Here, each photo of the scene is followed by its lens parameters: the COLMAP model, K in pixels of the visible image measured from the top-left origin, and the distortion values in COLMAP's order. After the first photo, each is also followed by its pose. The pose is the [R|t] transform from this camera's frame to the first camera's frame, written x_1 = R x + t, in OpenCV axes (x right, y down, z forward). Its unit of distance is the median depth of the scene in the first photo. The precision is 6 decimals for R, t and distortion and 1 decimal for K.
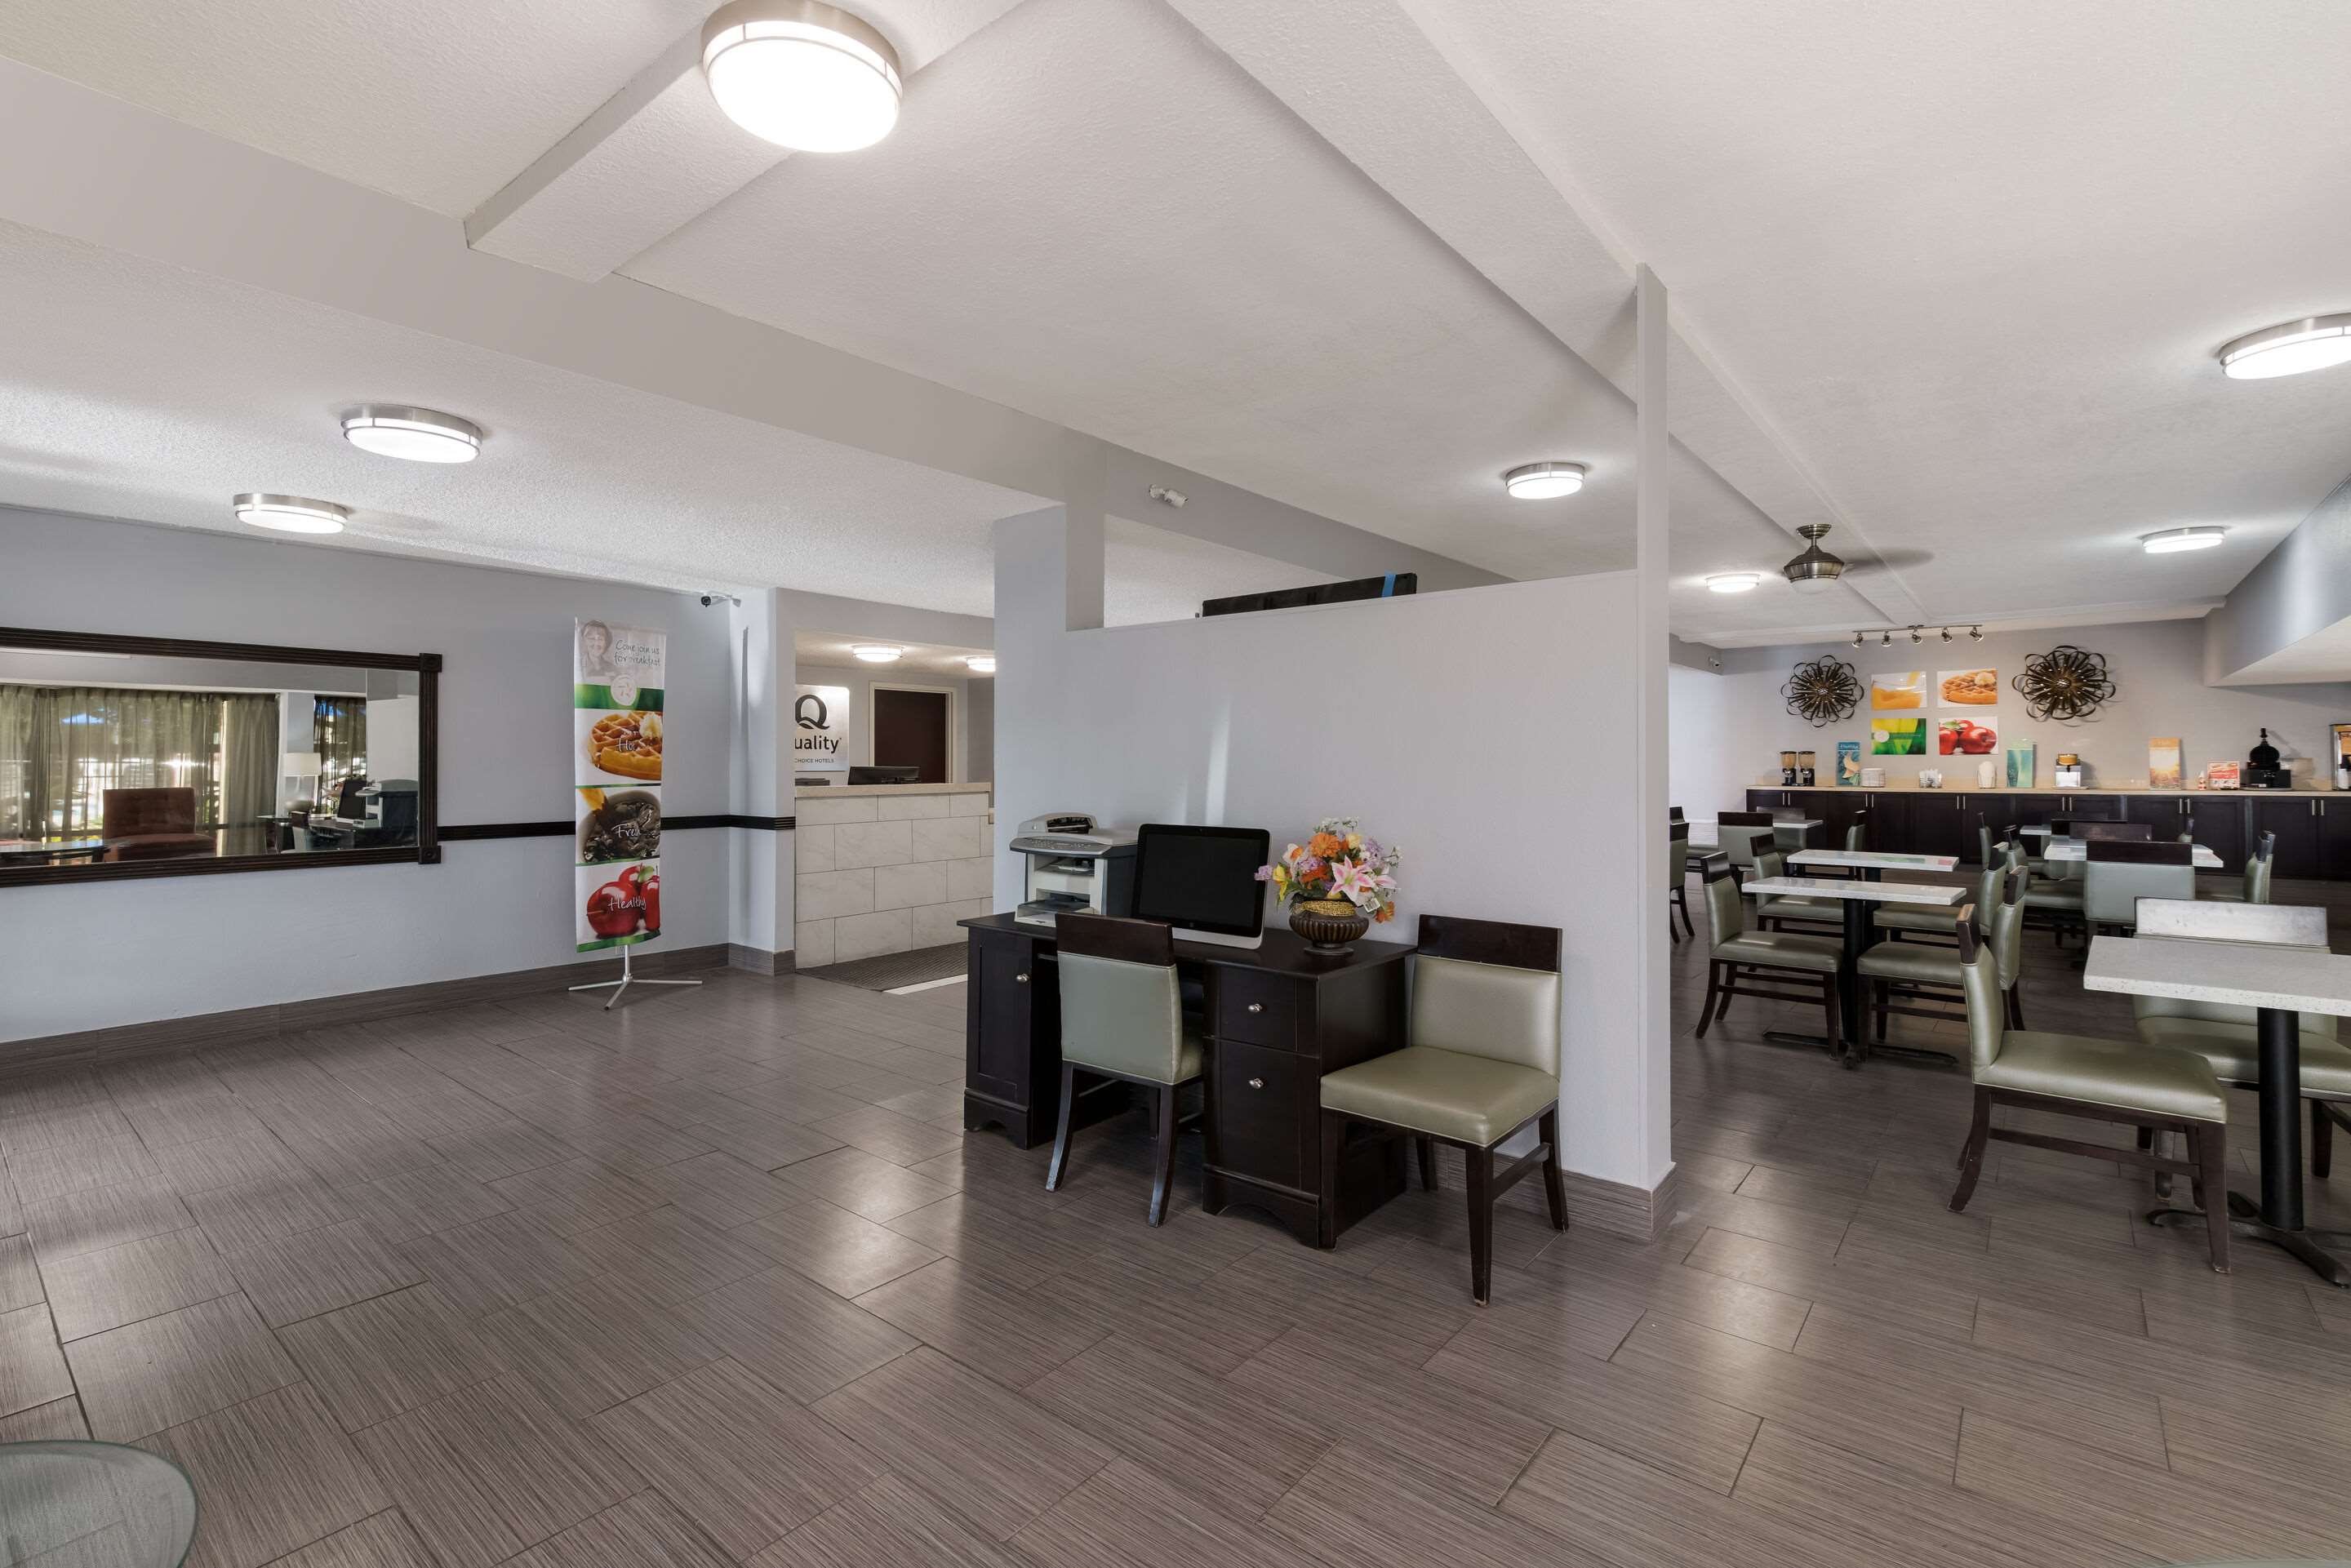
lens RADIAL K [[1045.7, 0, 1176.4], [0, 1045.7, 761.3], [0, 0, 1]] dist [0.009690, -0.000940]
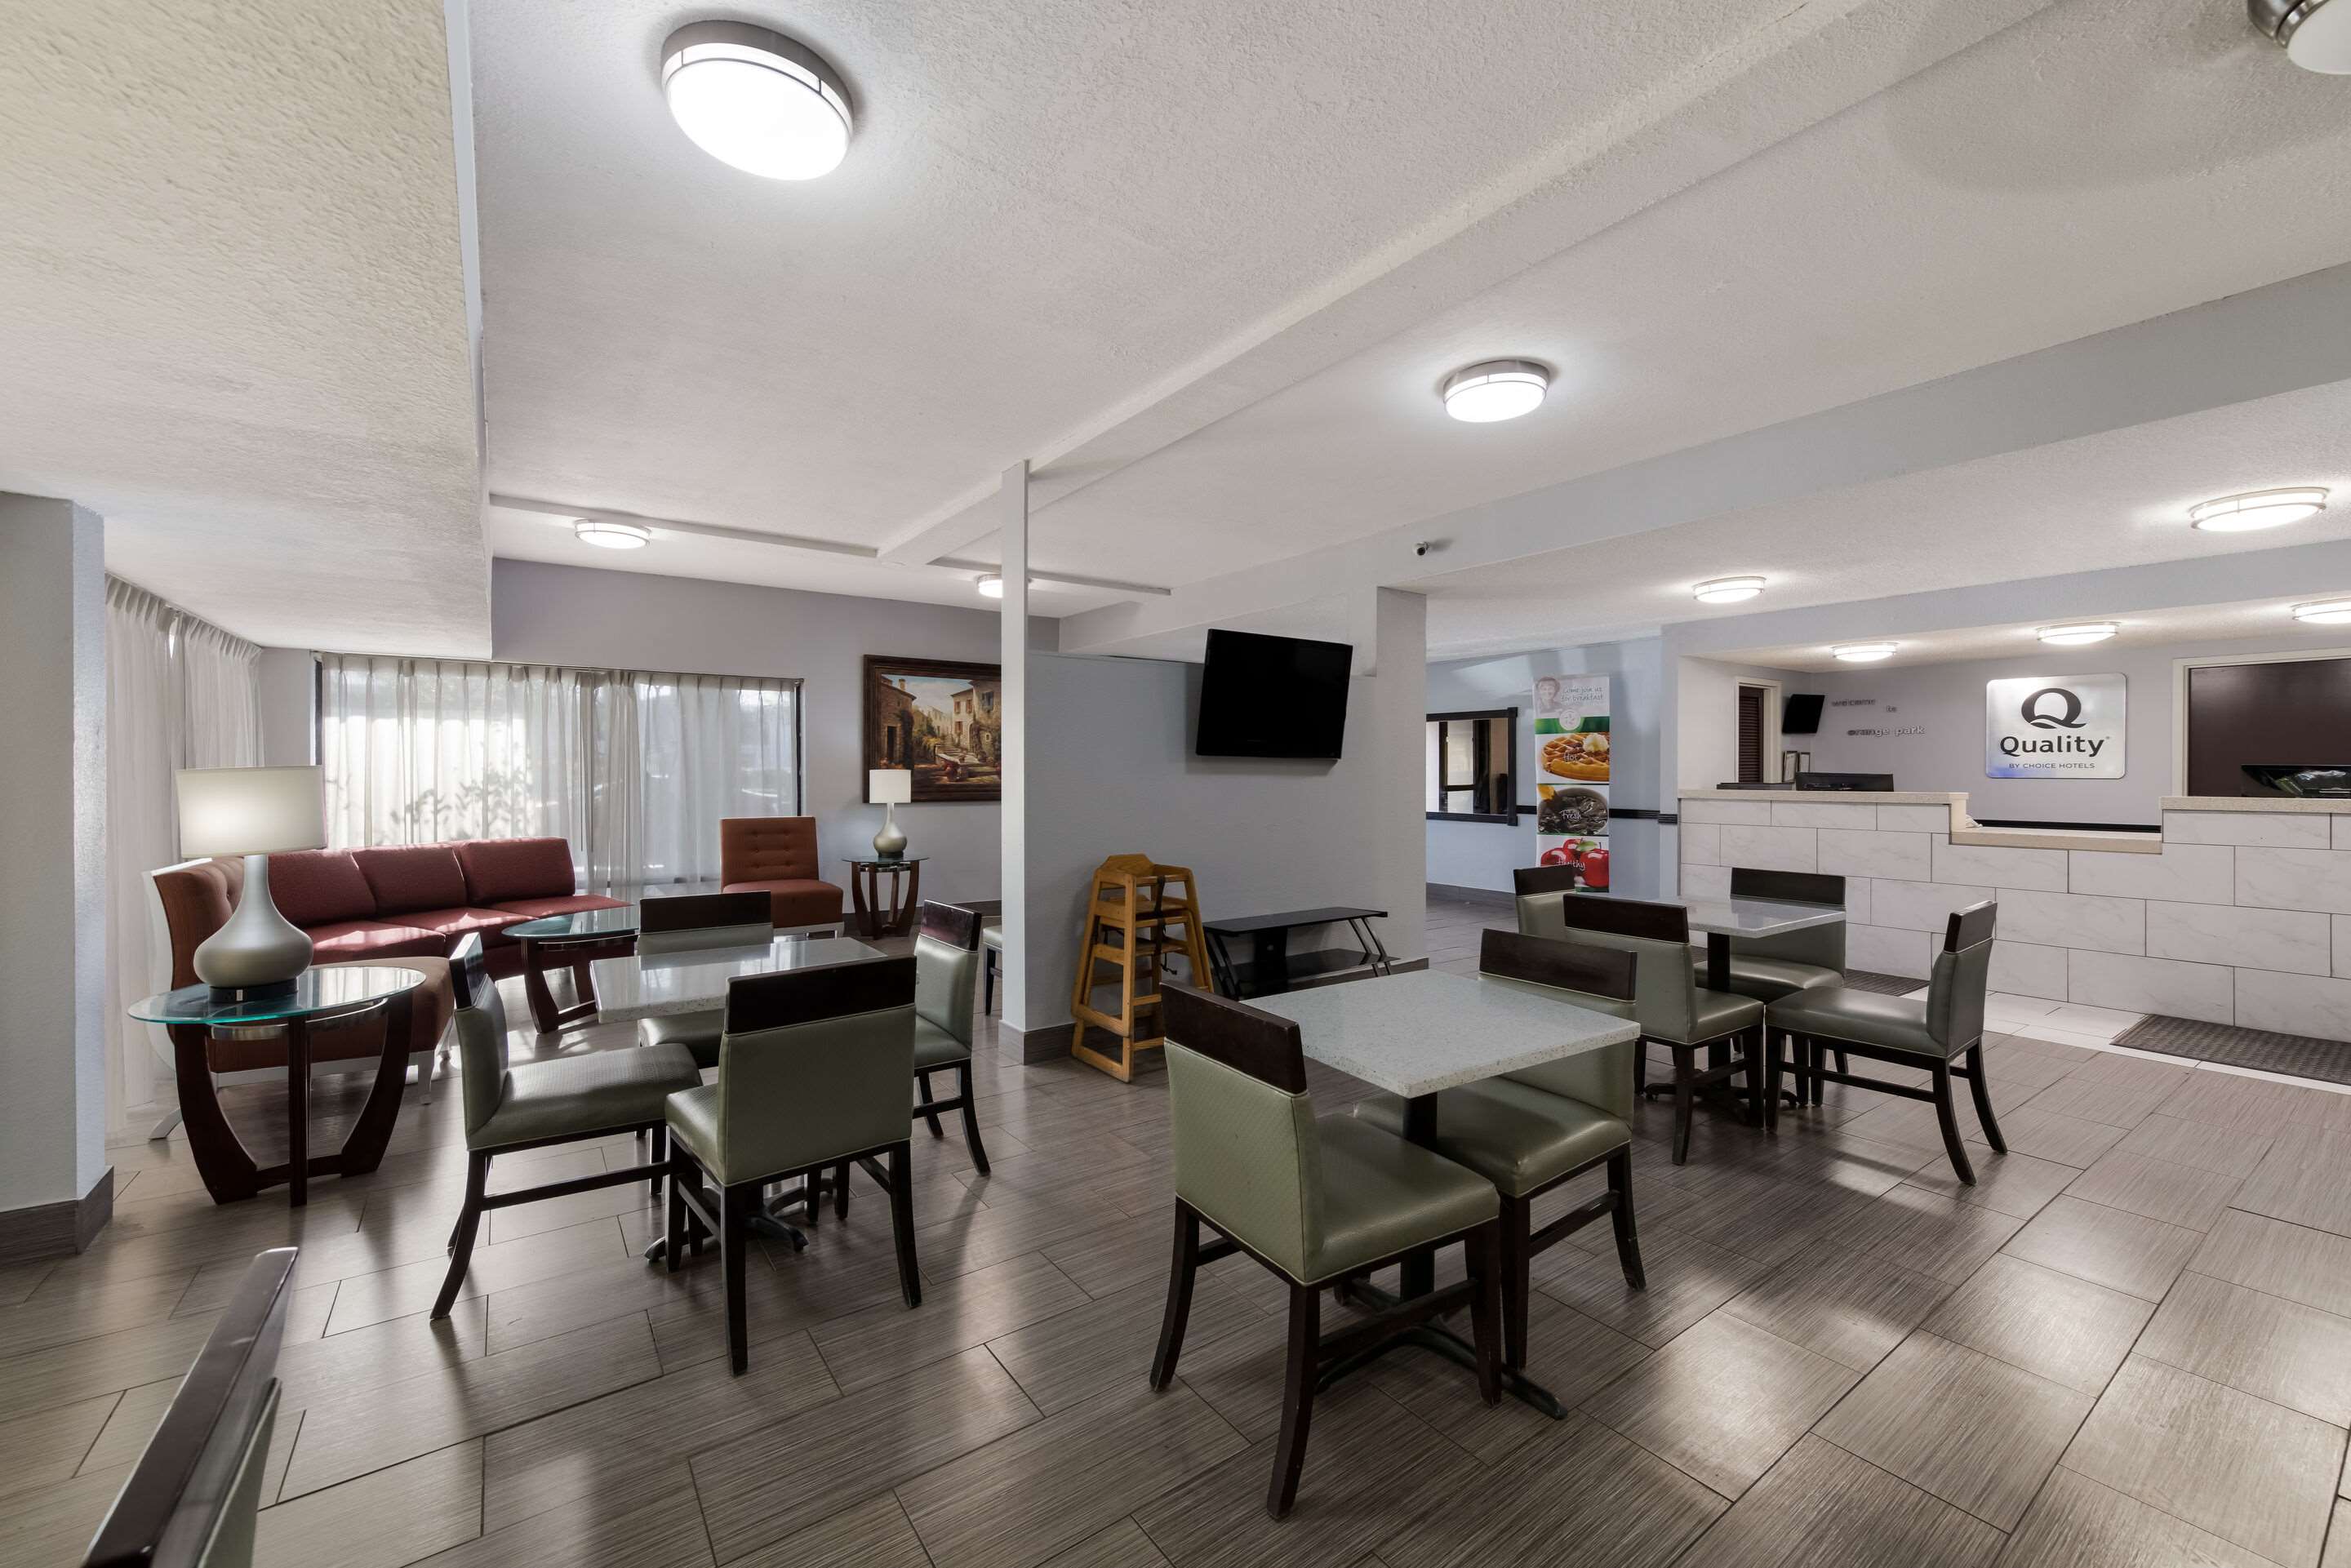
lens RADIAL K [[918.2, 0, 1161.0], [0, 918.2, 777.7], [0, 0, 1]] dist [-0.001211, -0.000053]
pose [[-0.271589, 0.010118, -0.962360, 0.520316], [0.002372, 0.999949, 0.009844, -0.000105], [0.962411, 0.000391, -0.271599, 0.471555]]
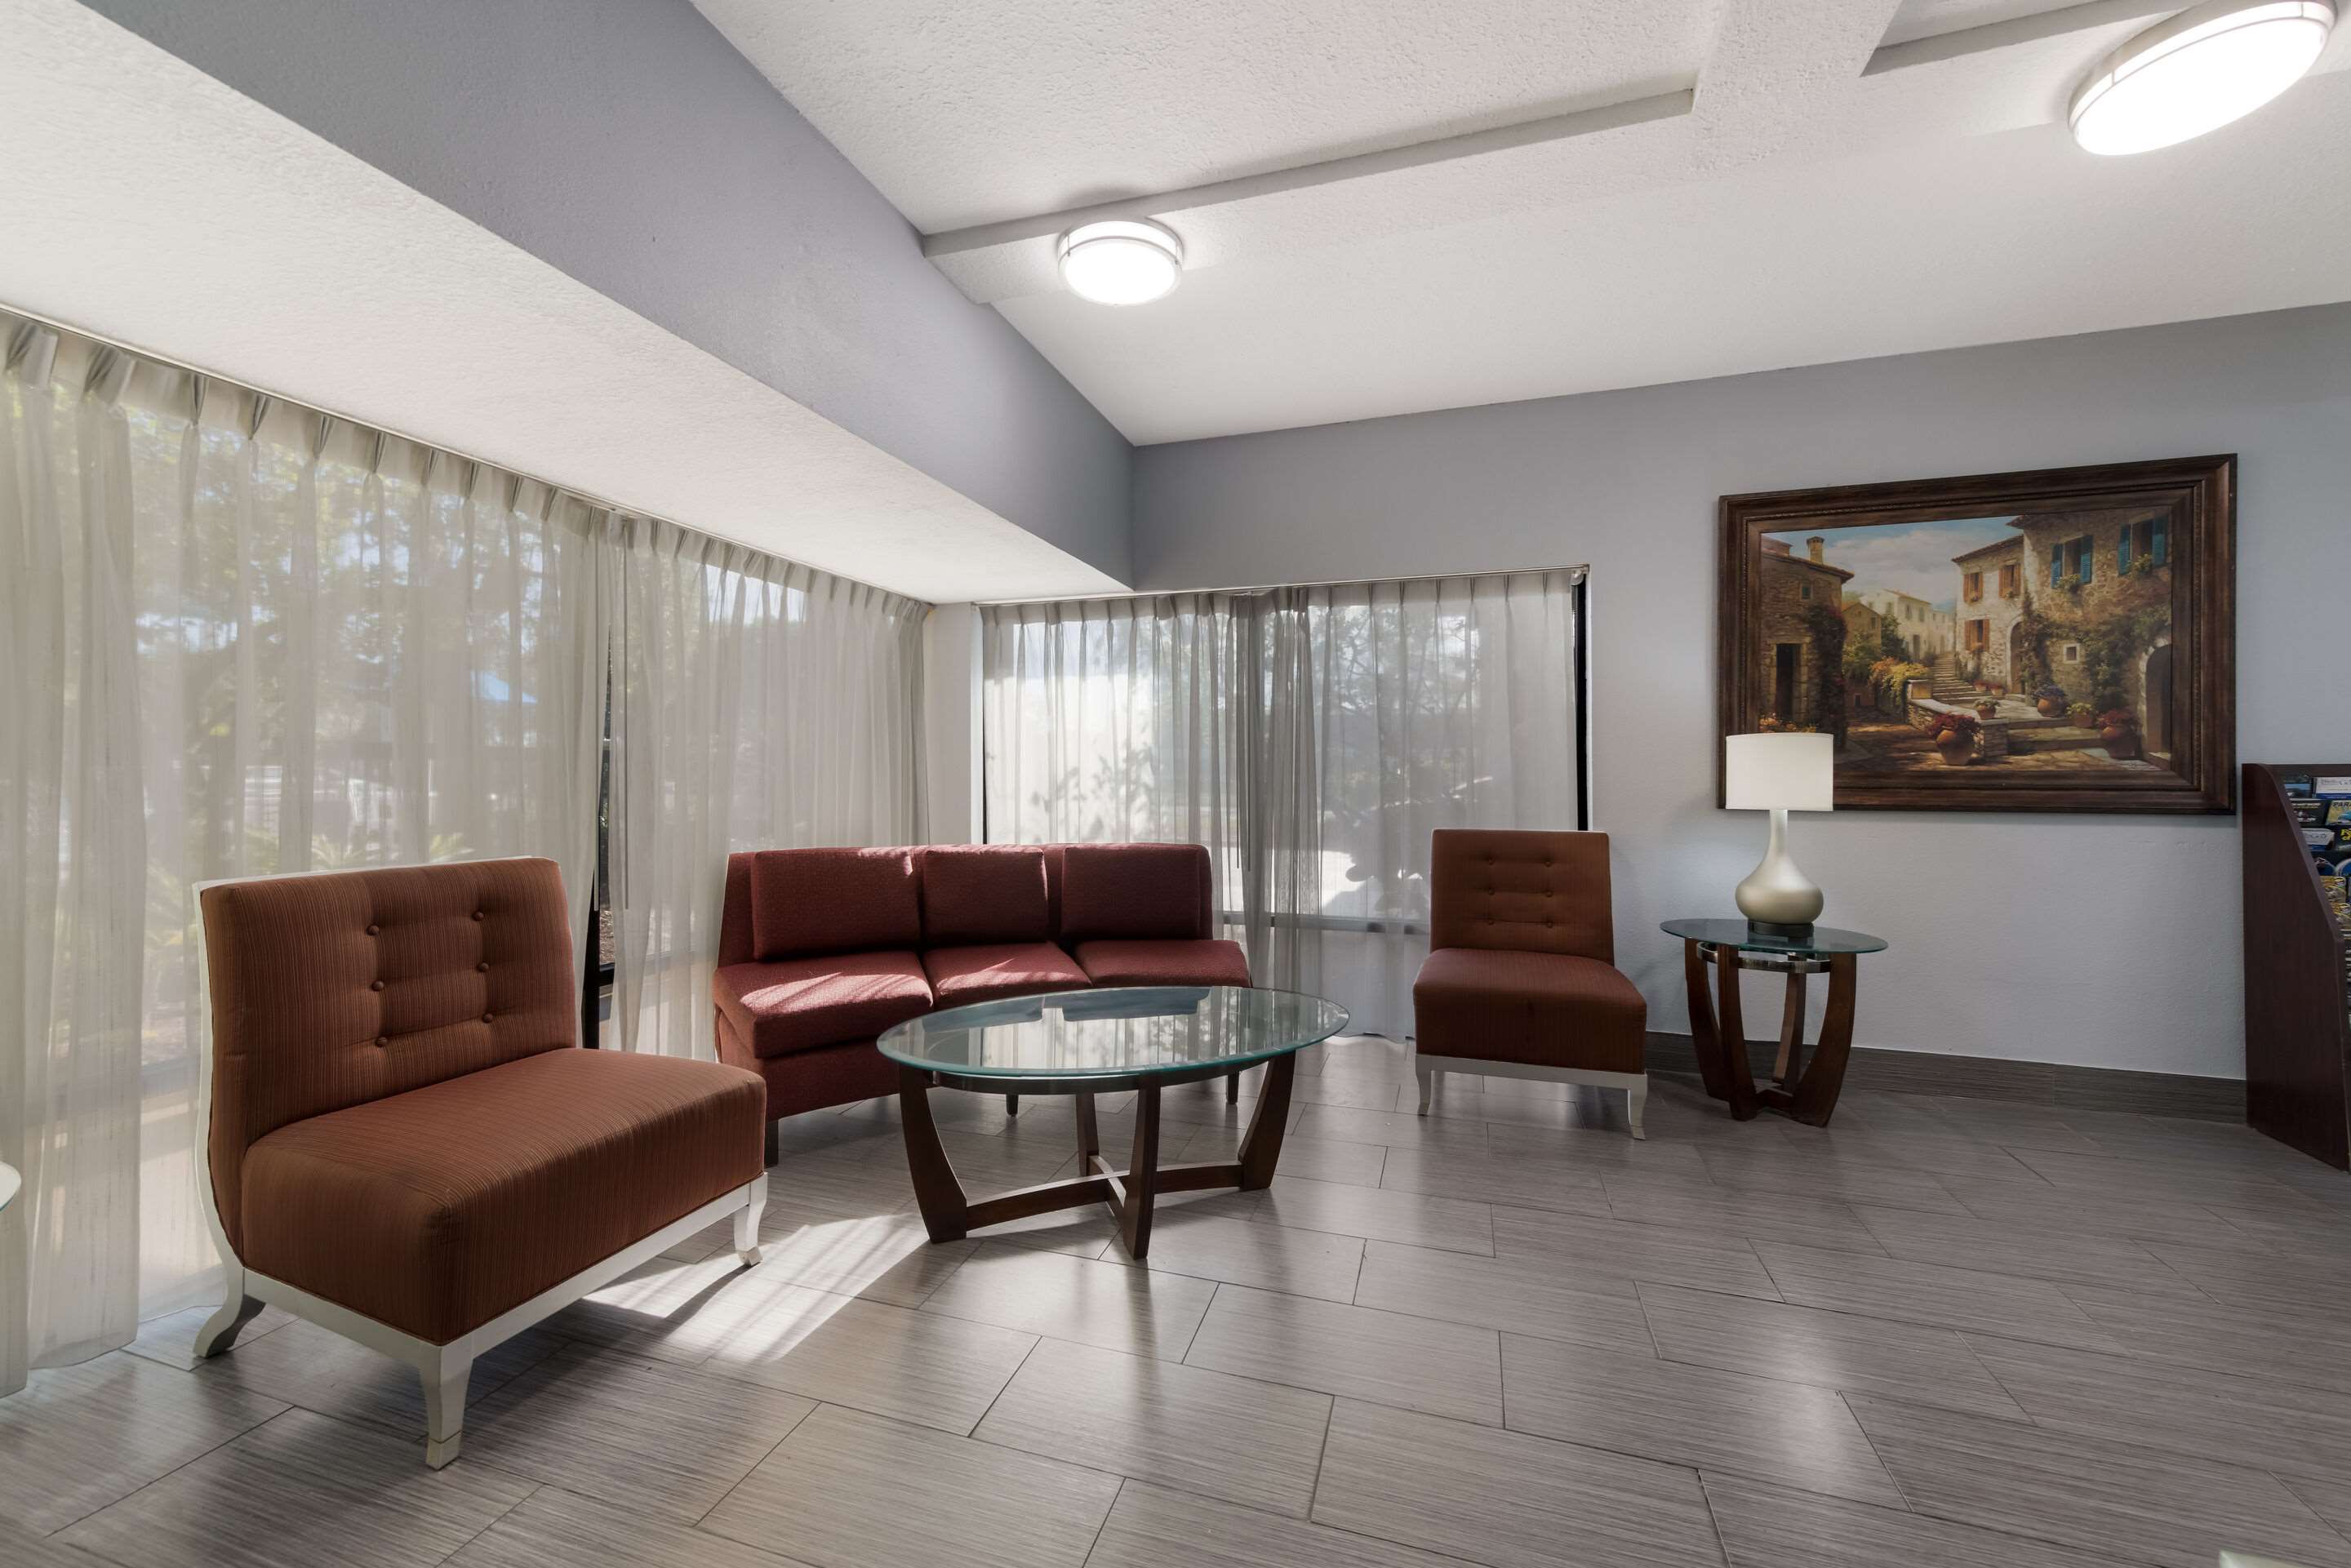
lens RADIAL K [[918.2, 0, 1155.6], [0, 918.2, 774.5], [0, 0, 1]] dist [-0.001211, -0.000053]
pose [[-0.932667, 0.002248, -0.360730, 0.179875], [0.002910, 0.999995, -0.001293, 0.014624], [0.360726, -0.002256, -0.932669, 0.278127]]
